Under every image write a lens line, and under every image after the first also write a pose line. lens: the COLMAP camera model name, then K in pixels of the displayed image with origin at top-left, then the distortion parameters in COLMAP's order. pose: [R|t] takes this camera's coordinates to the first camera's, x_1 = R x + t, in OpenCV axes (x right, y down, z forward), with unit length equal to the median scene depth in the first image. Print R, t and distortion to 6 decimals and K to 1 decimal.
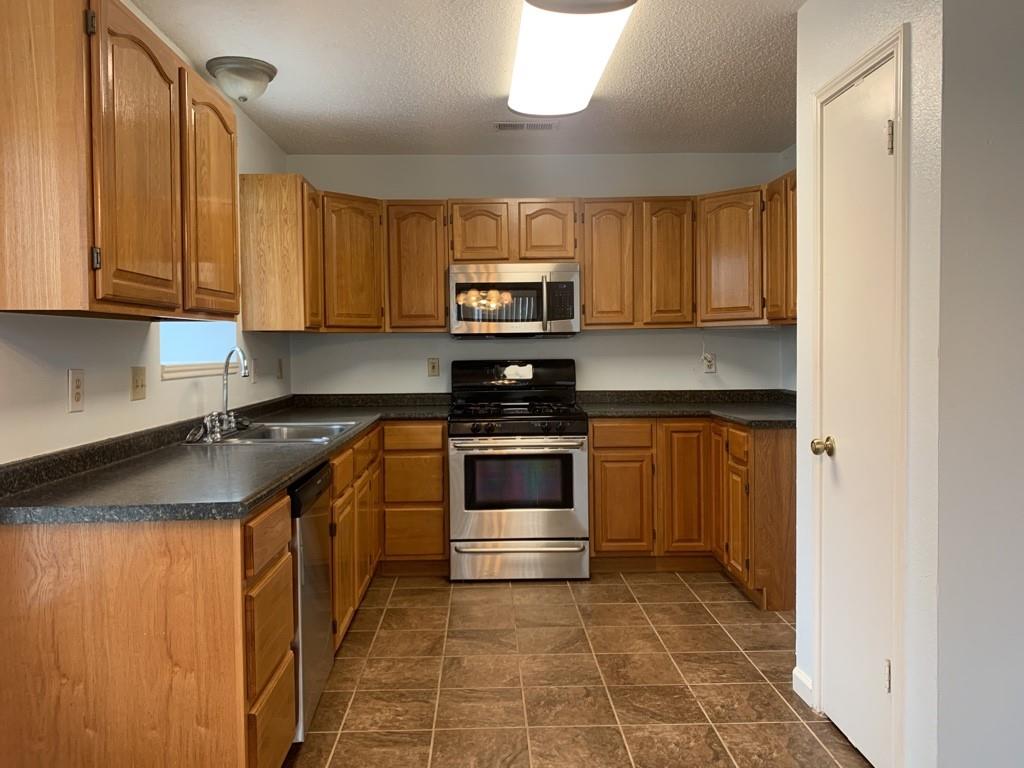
lens RADIAL K [[791.3, 0, 521.6], [0, 791.3, 362.9], [0, 0, 1]] dist [0.033408, -0.038757]
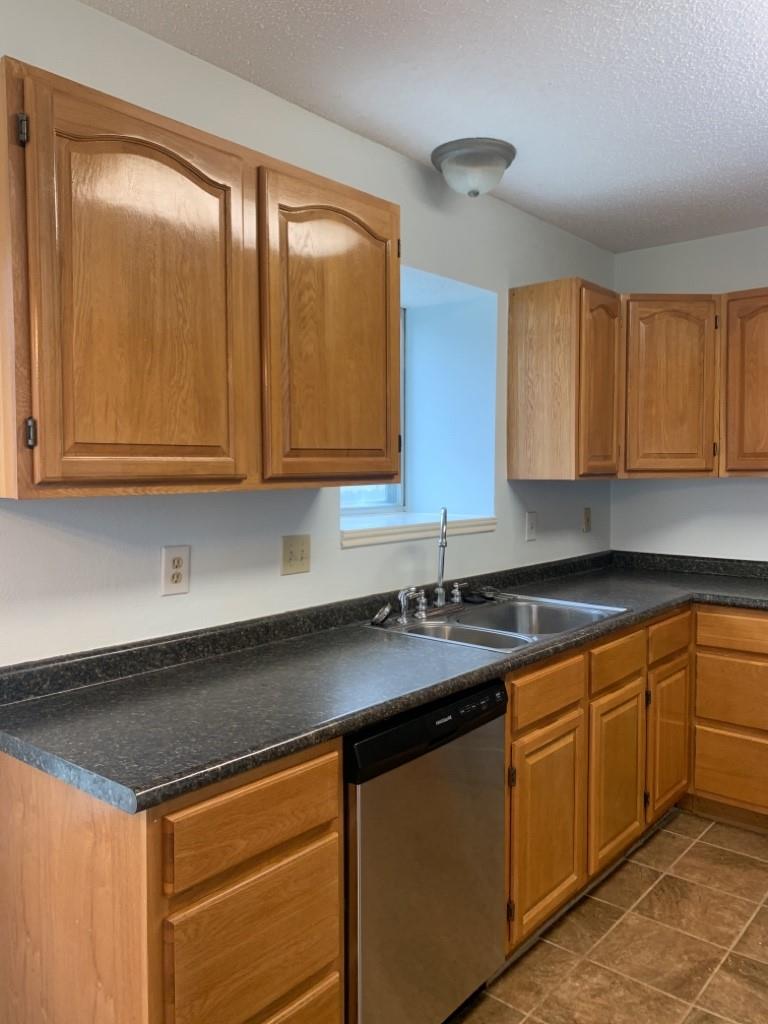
lens RADIAL K [[791.3, 0, 389.9], [0, 791.3, 500.4], [0, 0, 1]] dist [0.033408, -0.038757]
pose [[0.732887, 0.036382, -0.679376, 0.135933], [-0.016655, 0.999229, 0.035544, -0.051814], [0.680146, -0.014734, 0.732929, 0.351897]]
